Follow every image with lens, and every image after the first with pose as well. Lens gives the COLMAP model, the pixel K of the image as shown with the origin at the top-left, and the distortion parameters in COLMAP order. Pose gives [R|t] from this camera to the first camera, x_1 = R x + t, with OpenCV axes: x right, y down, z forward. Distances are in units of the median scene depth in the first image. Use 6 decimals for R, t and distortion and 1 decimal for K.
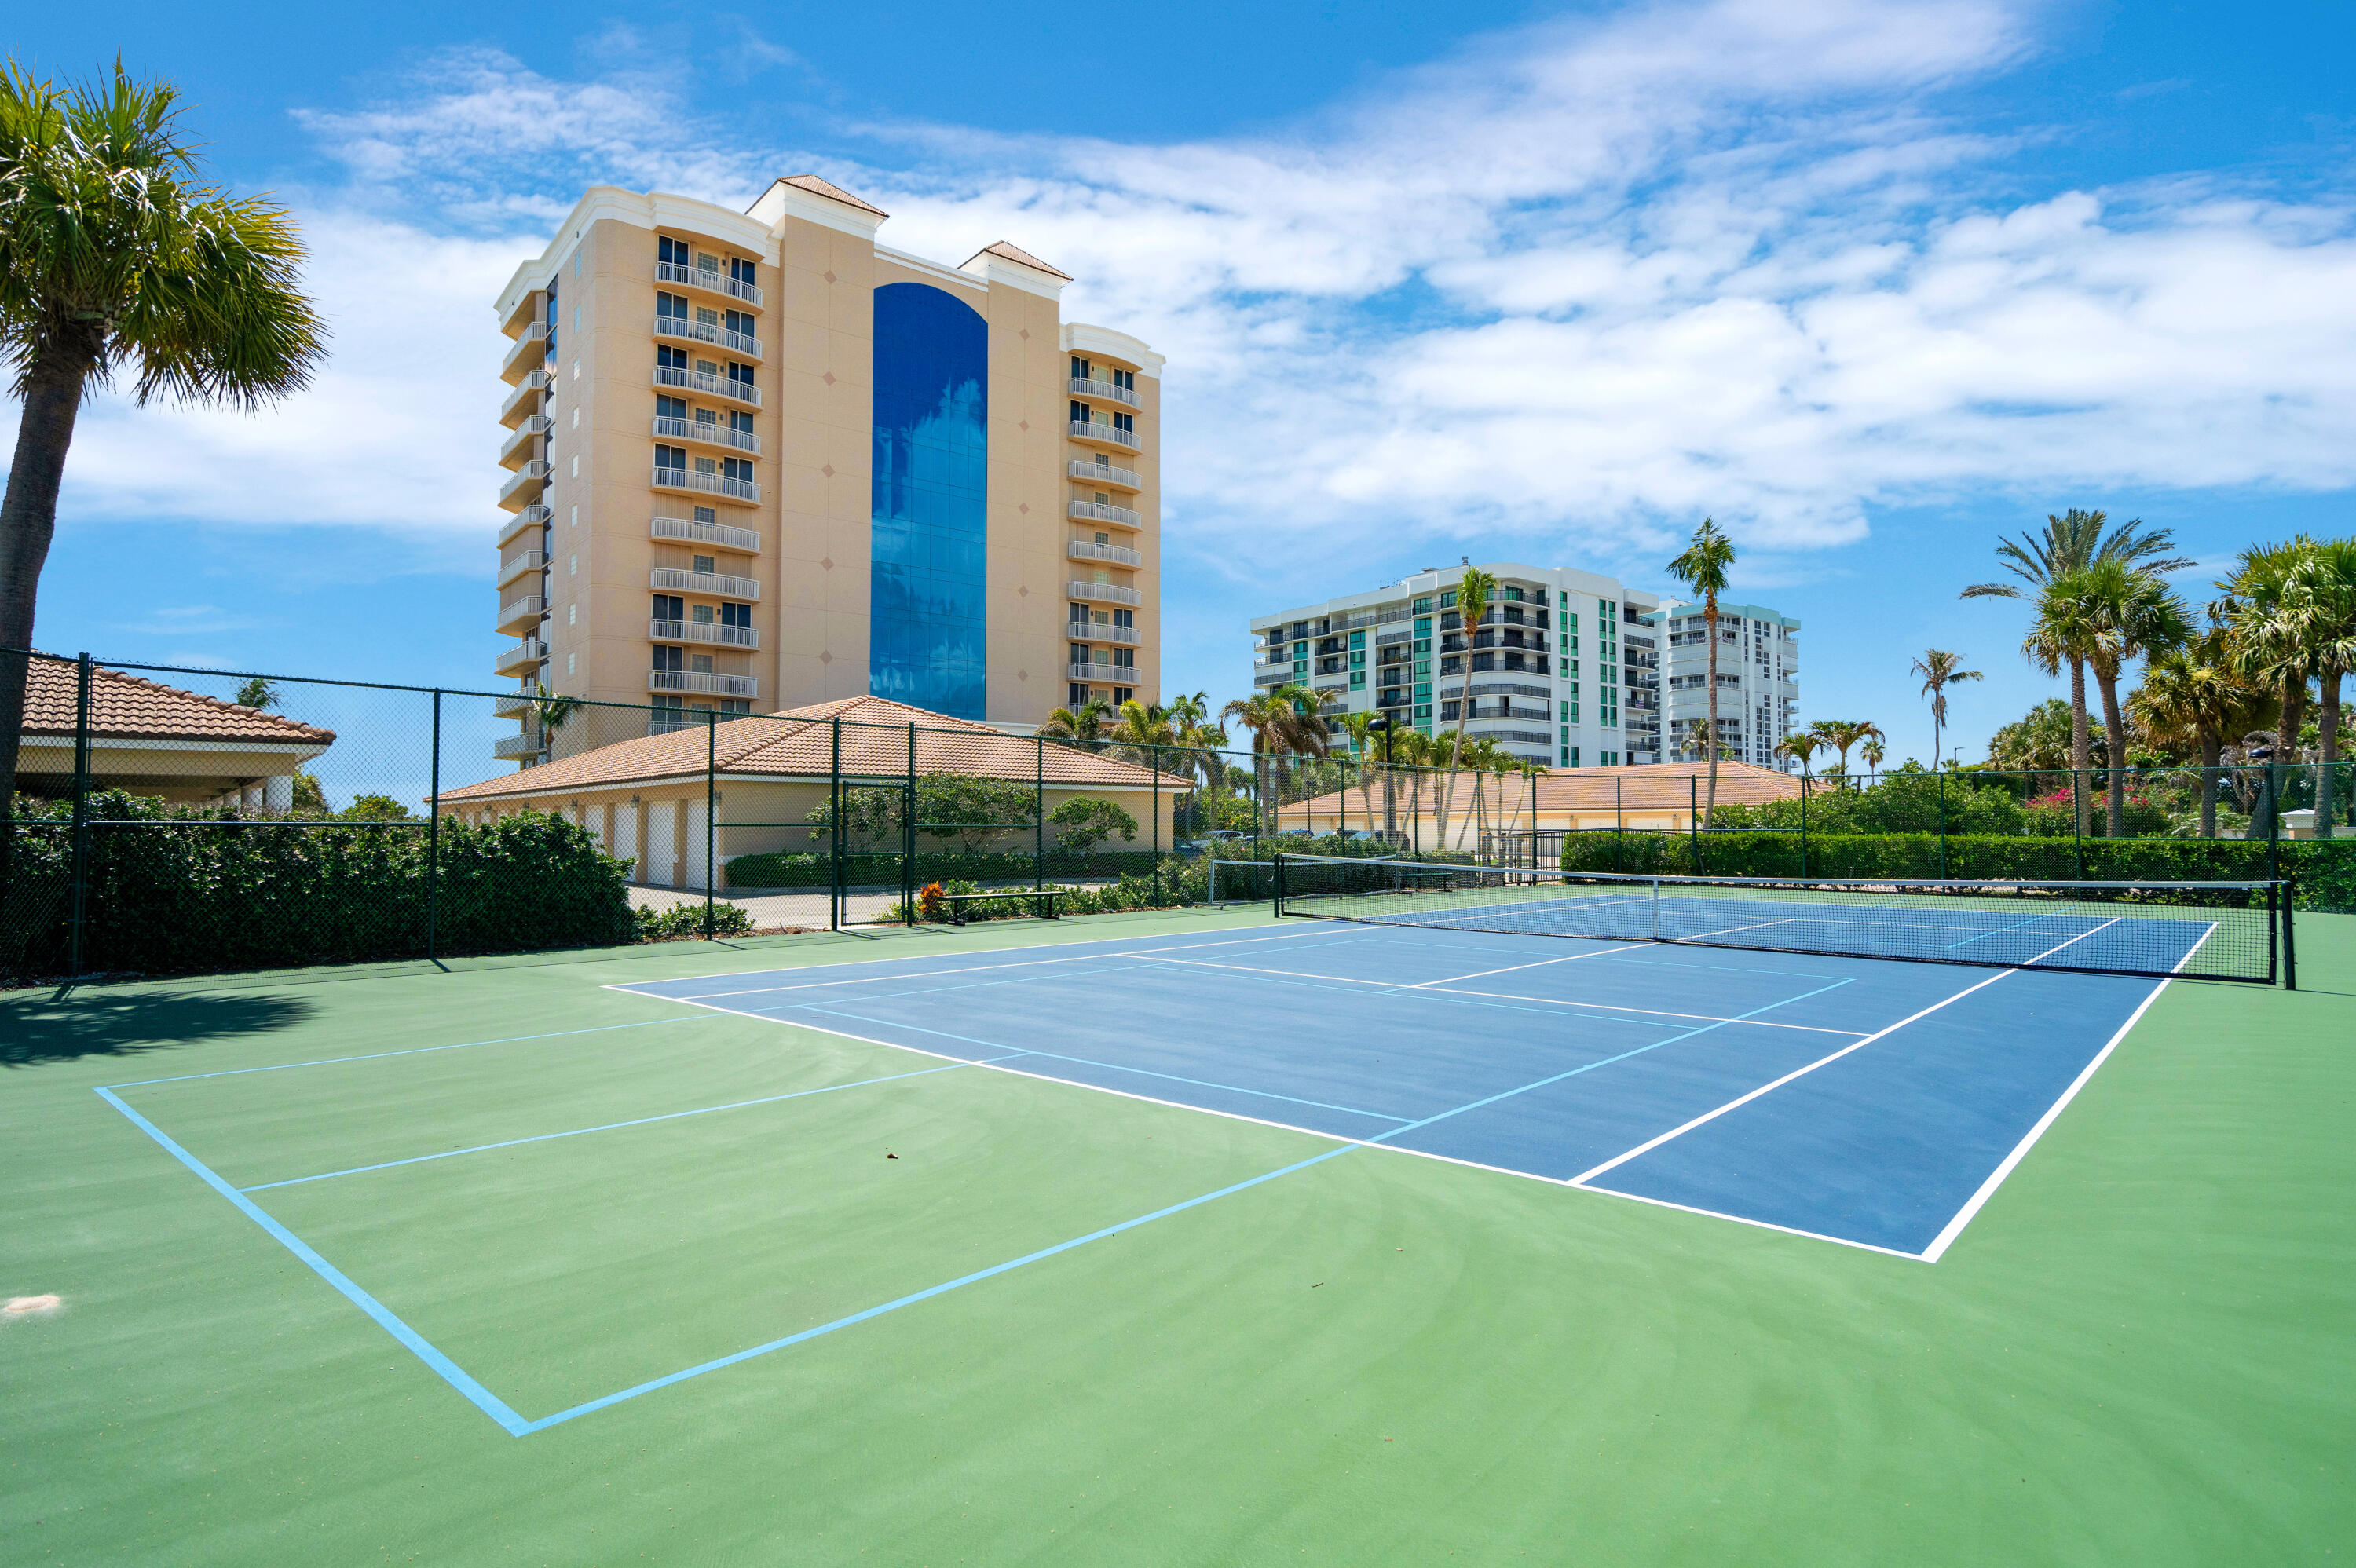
lens RADIAL K [[1263.3, 0, 1178.0], [0, 1263.3, 784.0], [0, 0, 1]] dist [0.003335, 0.000142]
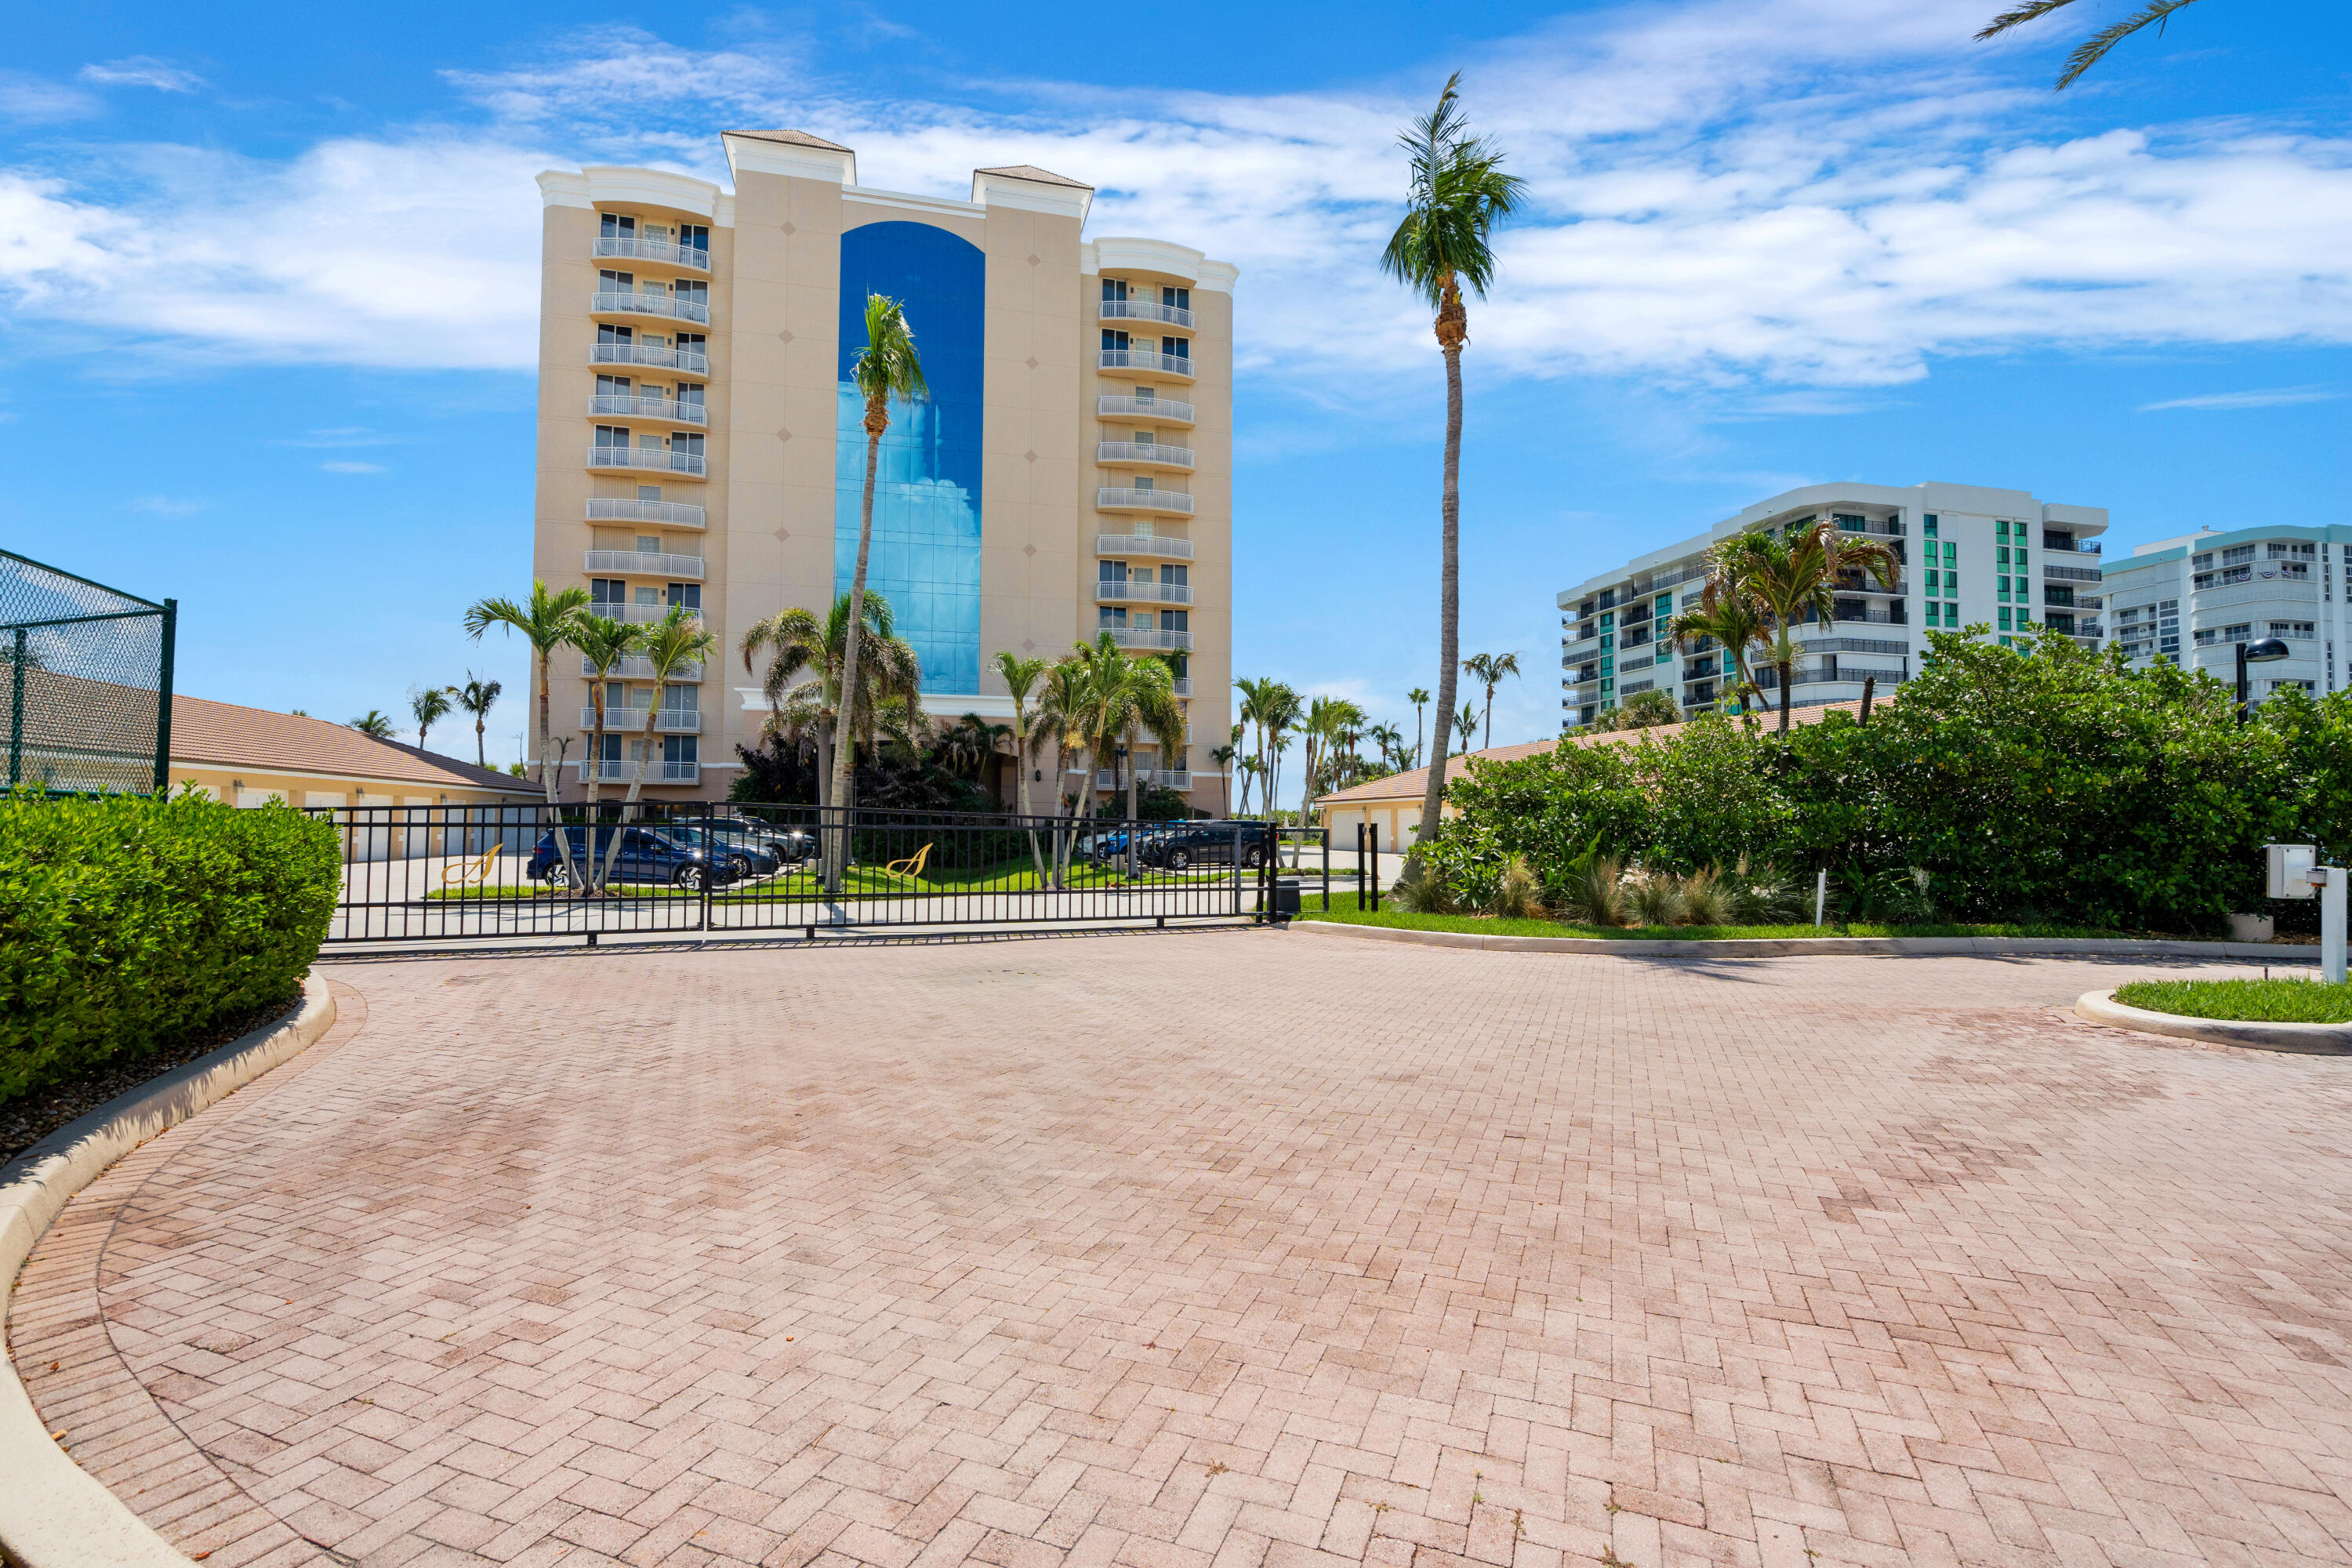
lens RADIAL K [[1102.1, 0, 1151.8], [0, 1102.1, 774.3], [0, 0, 1]] dist [-0.004982, 0.001095]
pose [[0.903017, -0.013884, -0.429381, 0.196714], [0.009594, 0.999880, -0.012155, 0.009429], [0.429498, 0.006856, 0.903042, 0.243260]]
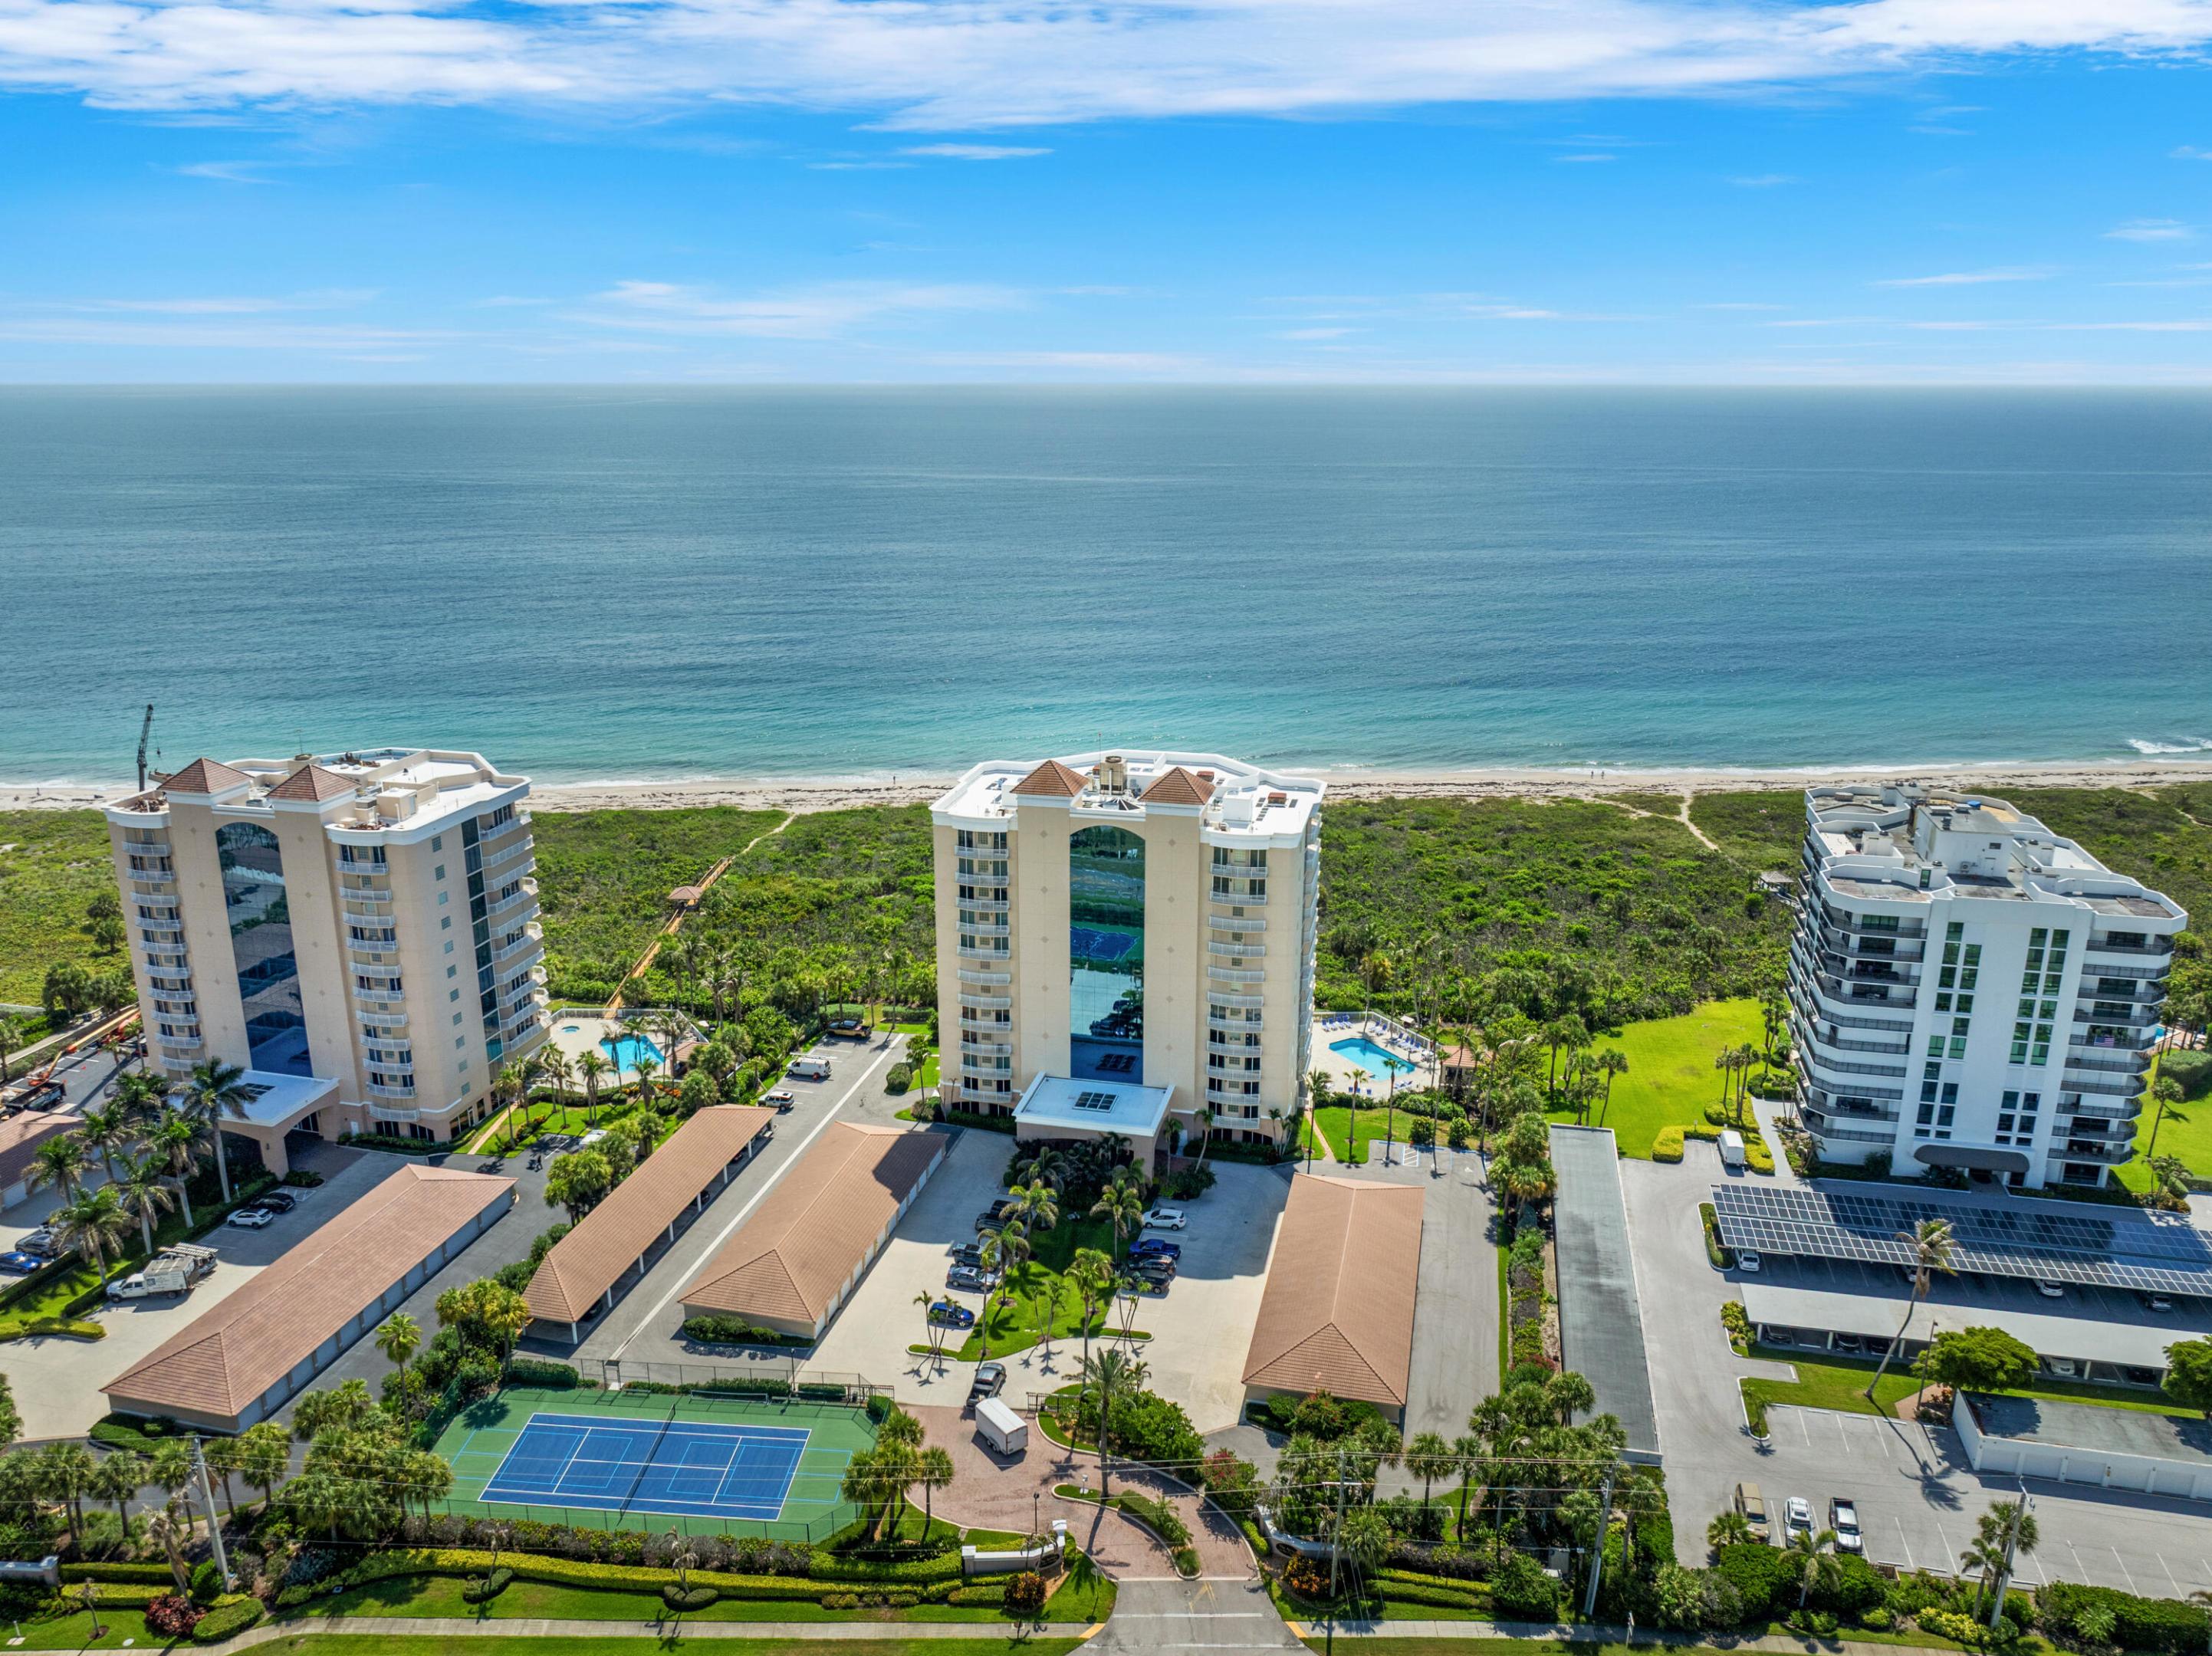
lens RADIAL K [[1575.3, 0, 1106.0], [0, 1575.3, 828.0], [0, 0, 1]] dist [-0.034491, -0.012424]
pose [[0.616569, 0.220104, -0.755908, 0.907594], [0.025692, 0.953990, 0.298736, -0.678640], [0.786882, -0.203612, 0.582545, -0.129659]]
